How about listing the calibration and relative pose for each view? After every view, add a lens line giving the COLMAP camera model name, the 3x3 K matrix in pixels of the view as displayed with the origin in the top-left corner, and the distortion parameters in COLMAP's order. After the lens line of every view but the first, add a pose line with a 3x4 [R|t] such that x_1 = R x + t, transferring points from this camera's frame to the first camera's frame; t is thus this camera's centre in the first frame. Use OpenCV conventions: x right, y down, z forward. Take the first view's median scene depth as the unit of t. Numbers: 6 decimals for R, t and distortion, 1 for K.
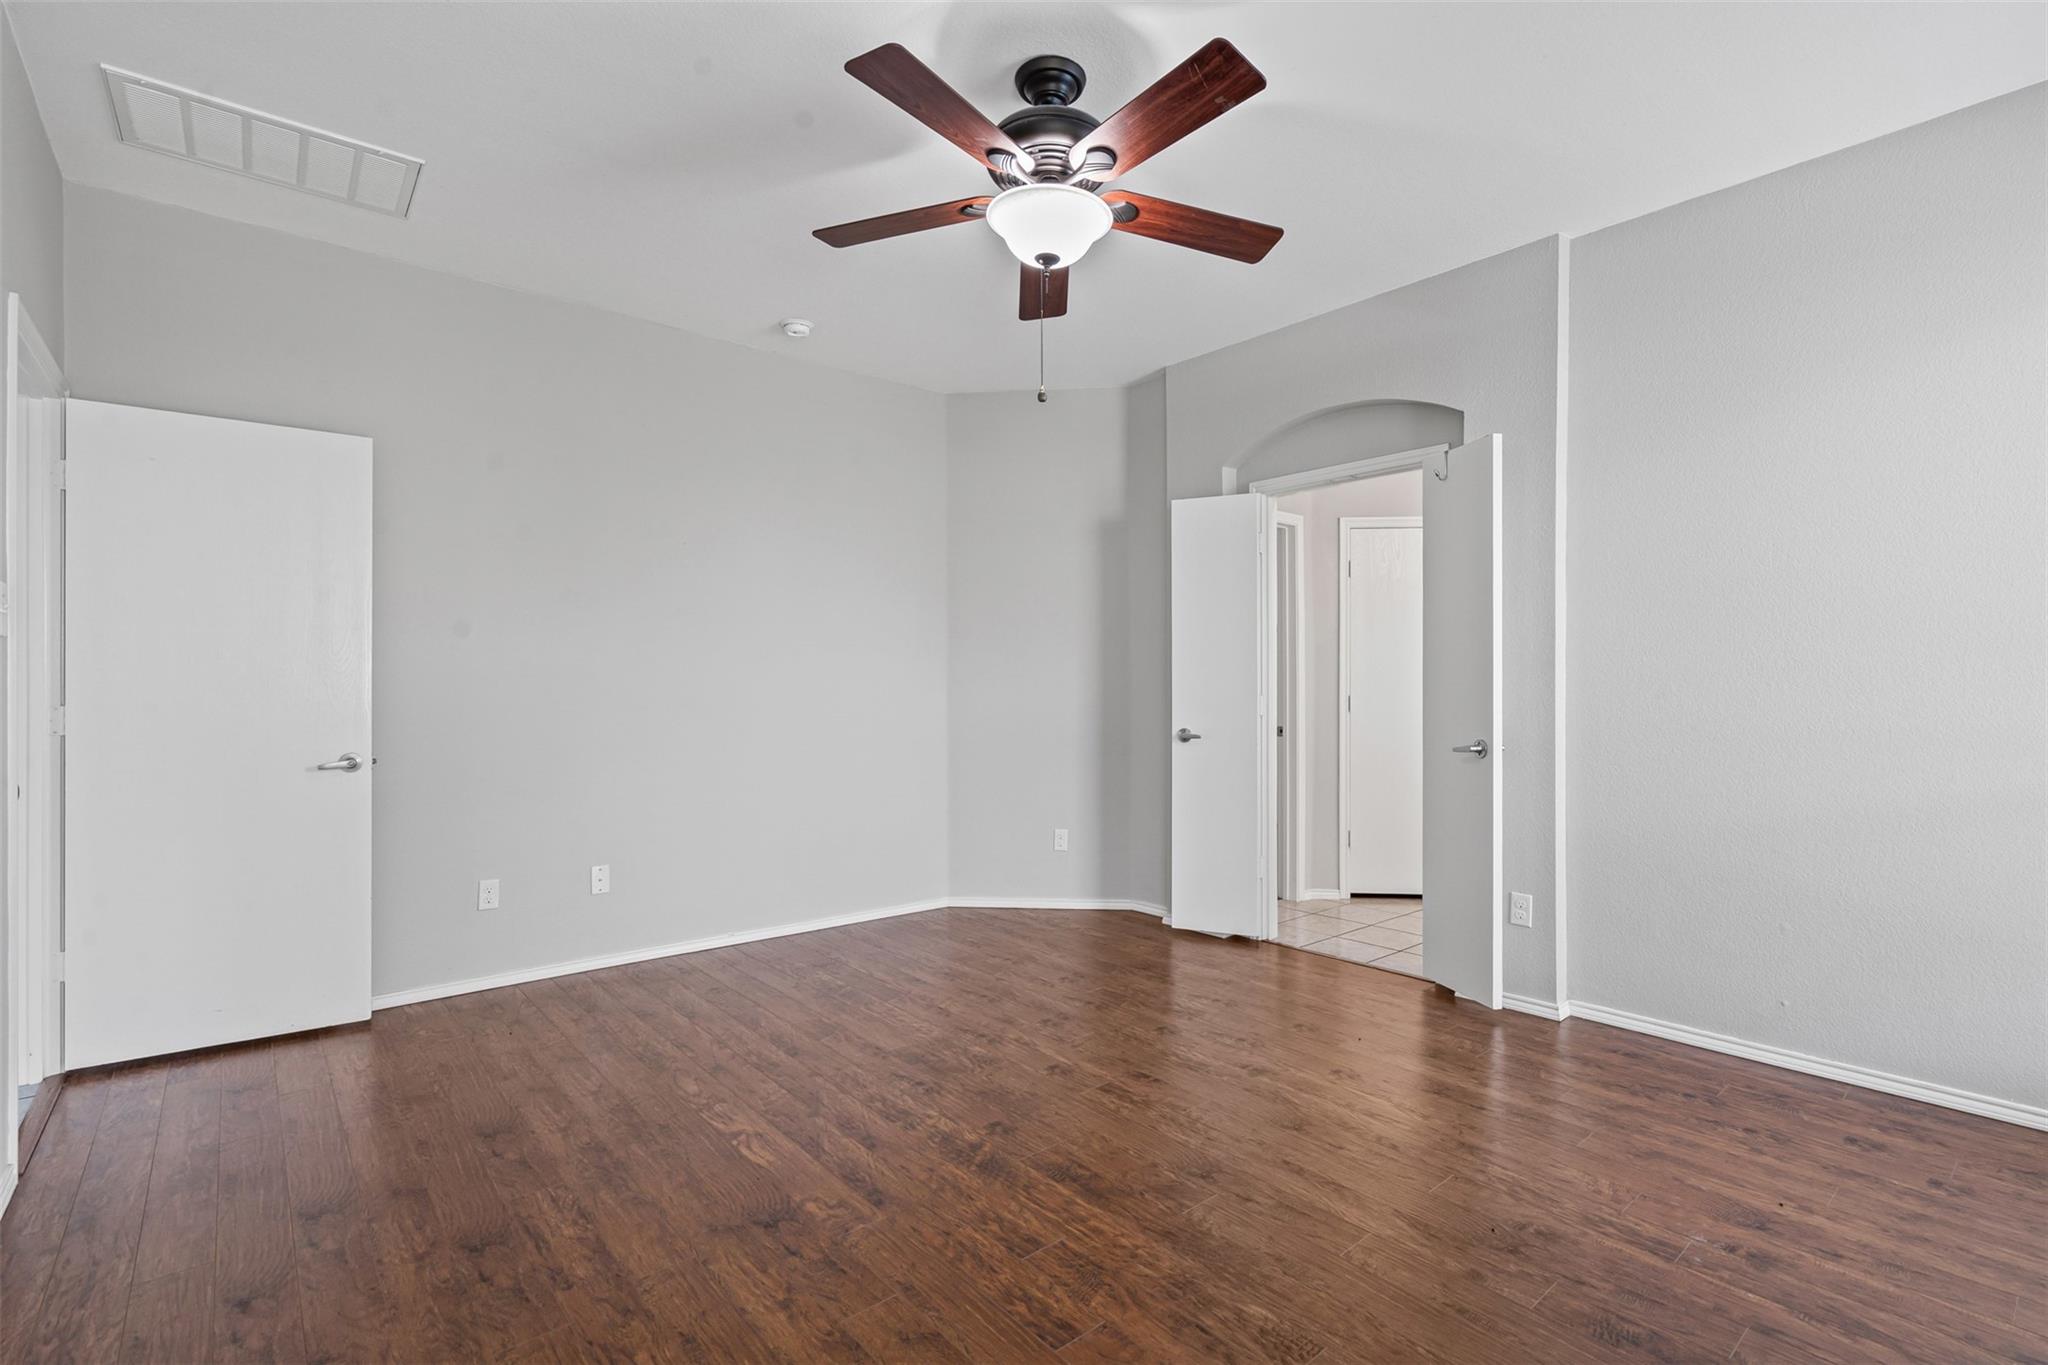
lens RADIAL K [[938.1, 0, 1028.0], [0, 938.1, 685.7], [0, 0, 1]] dist [-0.008392, 0.003237]
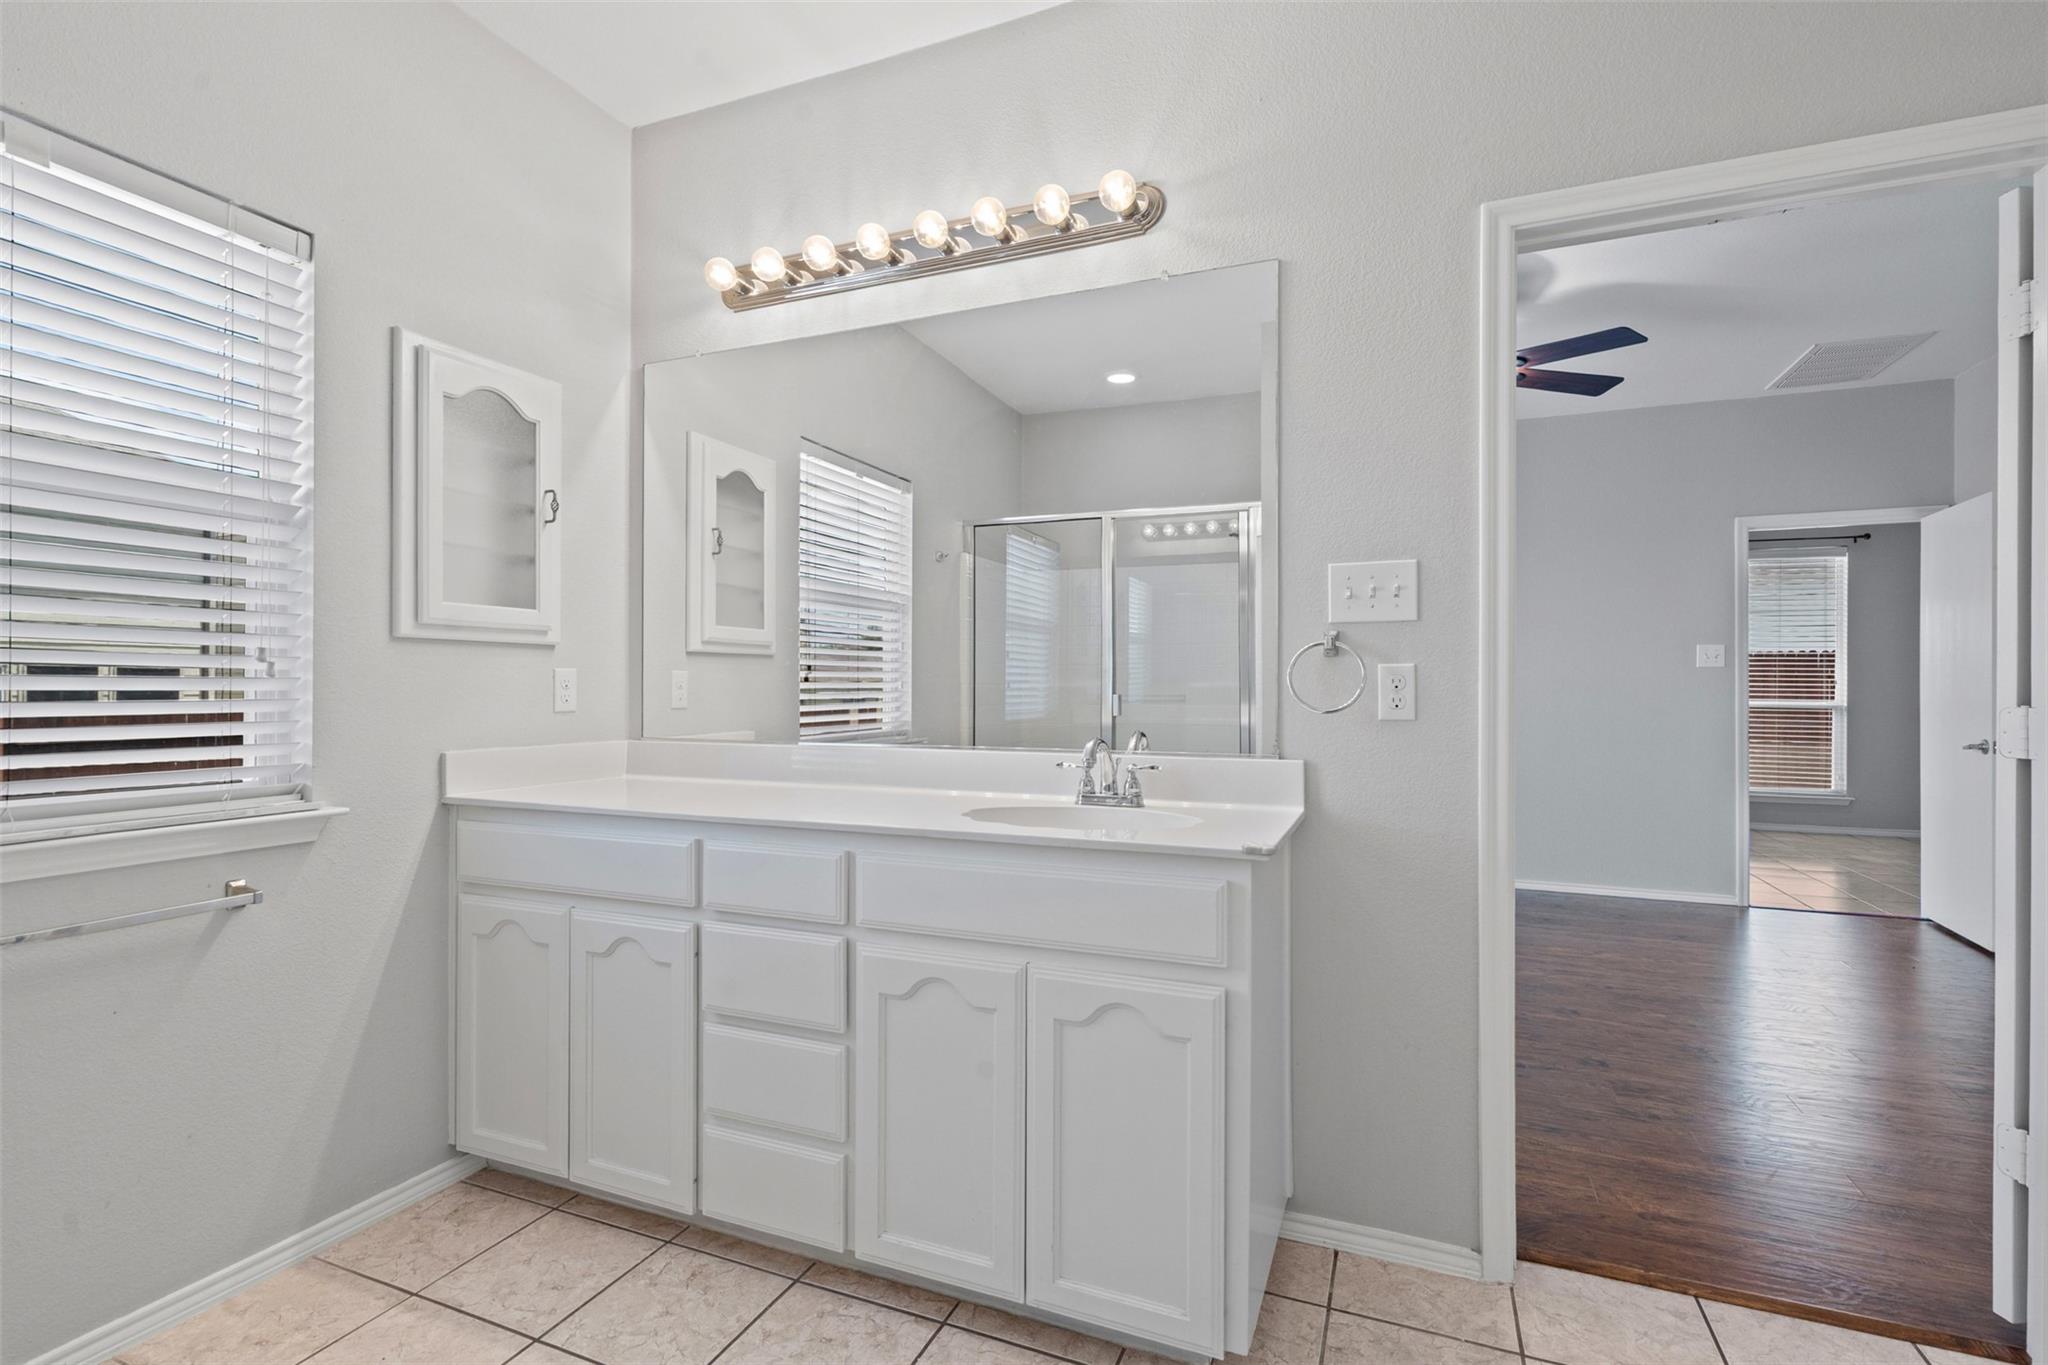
lens RADIAL K [[938.1, 0, 1012.3], [0, 938.1, 690.6], [0, 0, 1]] dist [-0.008392, 0.003237]
pose [[-0.893105, 0.004749, -0.449823, 1.036552], [0.004920, 0.999988, 0.000790, -0.002659], [0.449822, -0.001508, -0.893117, 1.511060]]
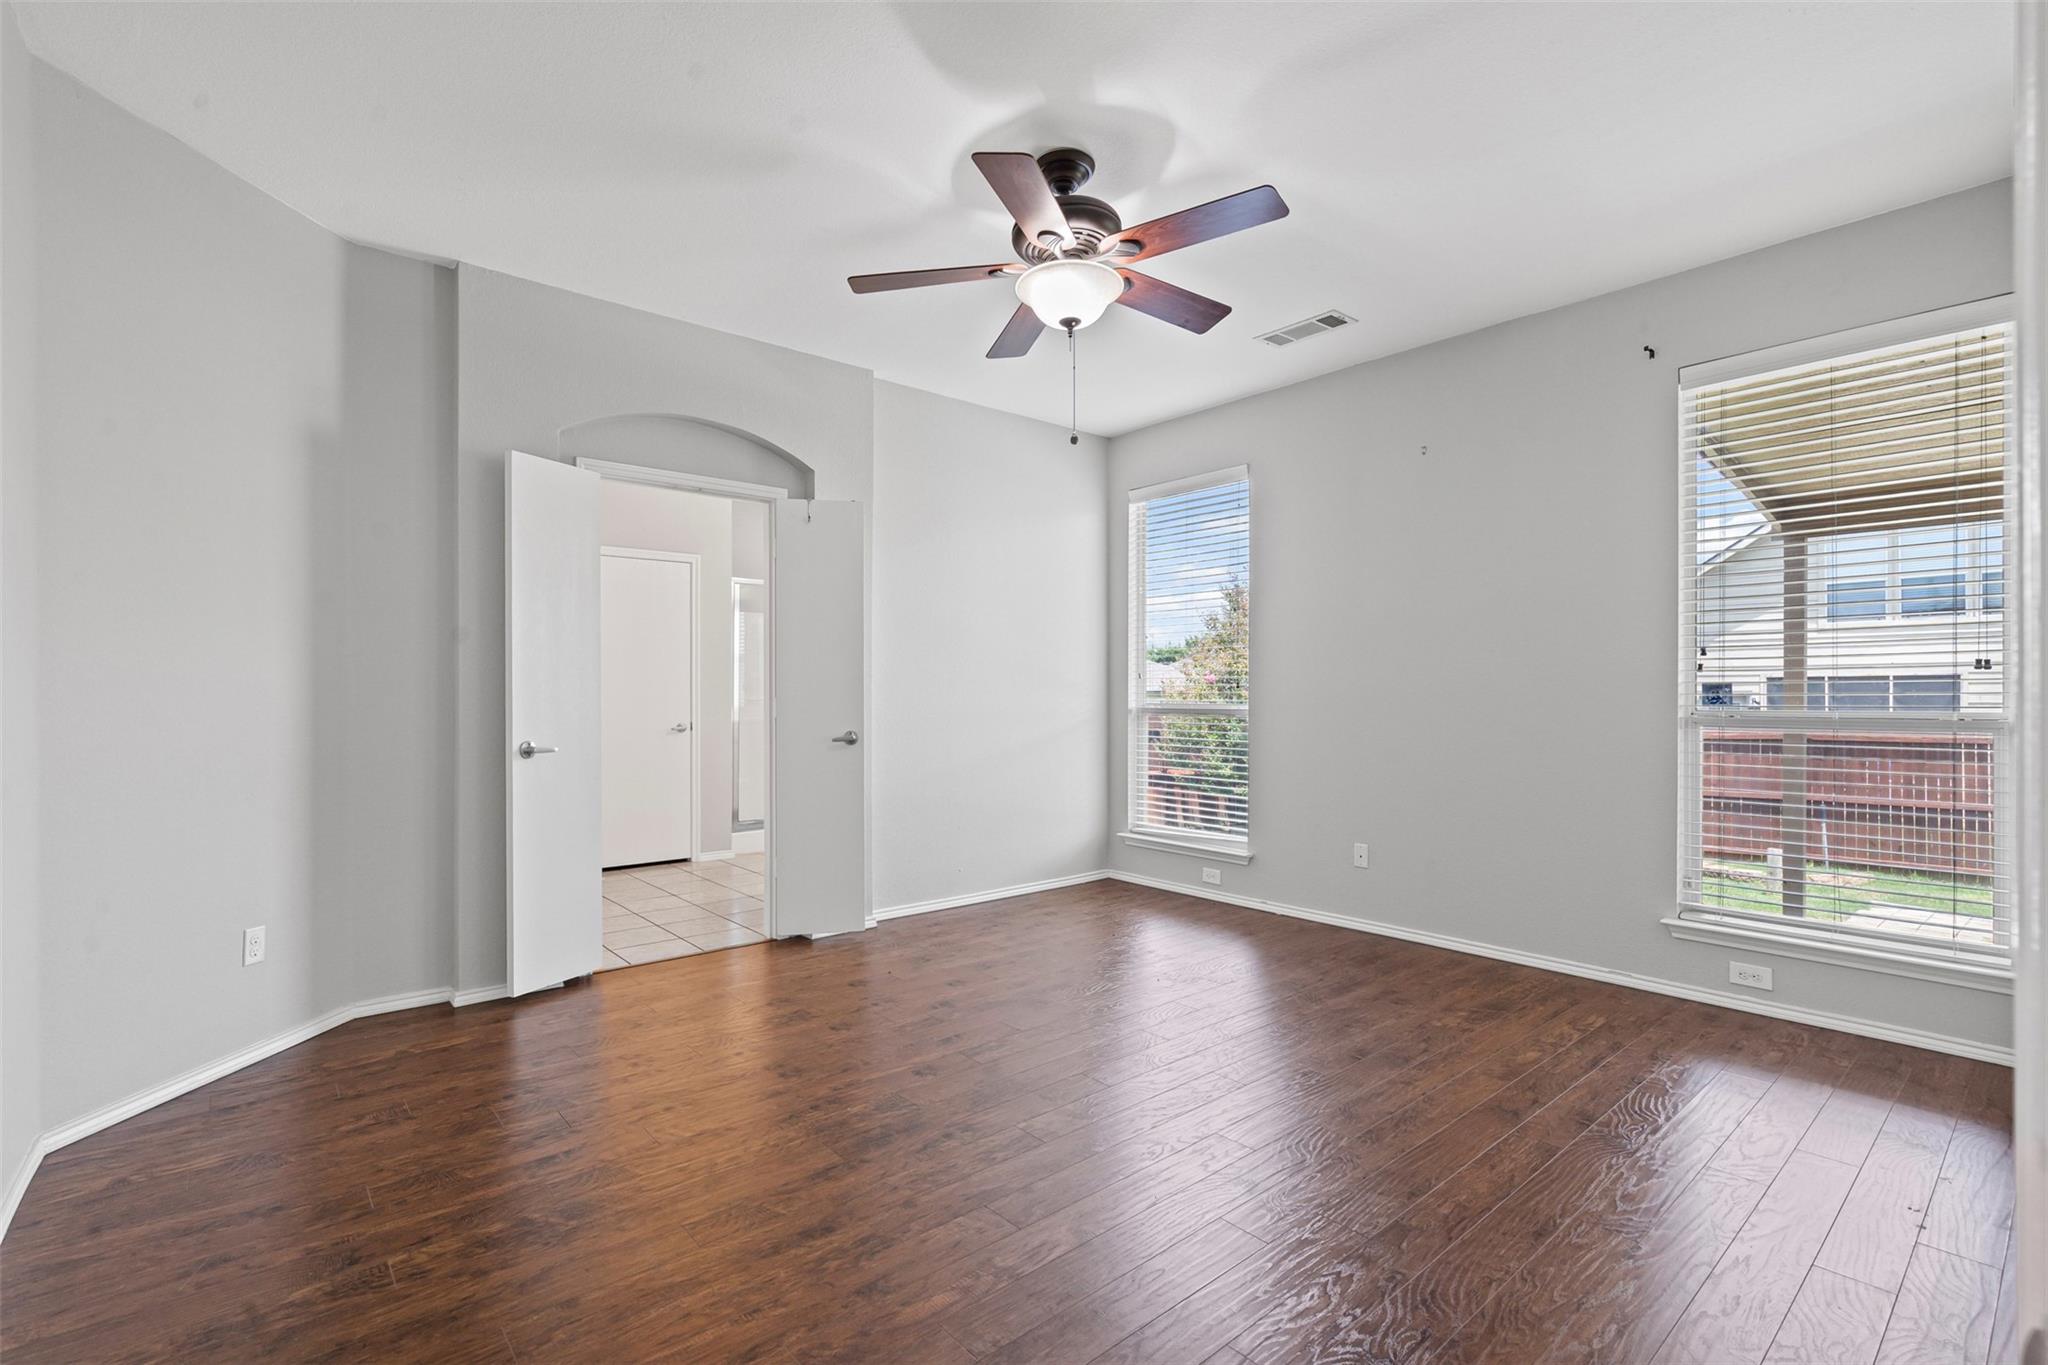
lens RADIAL K [[938.1, 0, 1014.2], [0, 938.1, 686.2], [0, 0, 1]] dist [-0.008392, 0.003237]
pose [[-0.004593, 0.008206, 0.999956, -0.841548], [-0.002128, 0.999964, -0.008216, 0.006181], [-0.999987, -0.002166, -0.004575, 0.787957]]
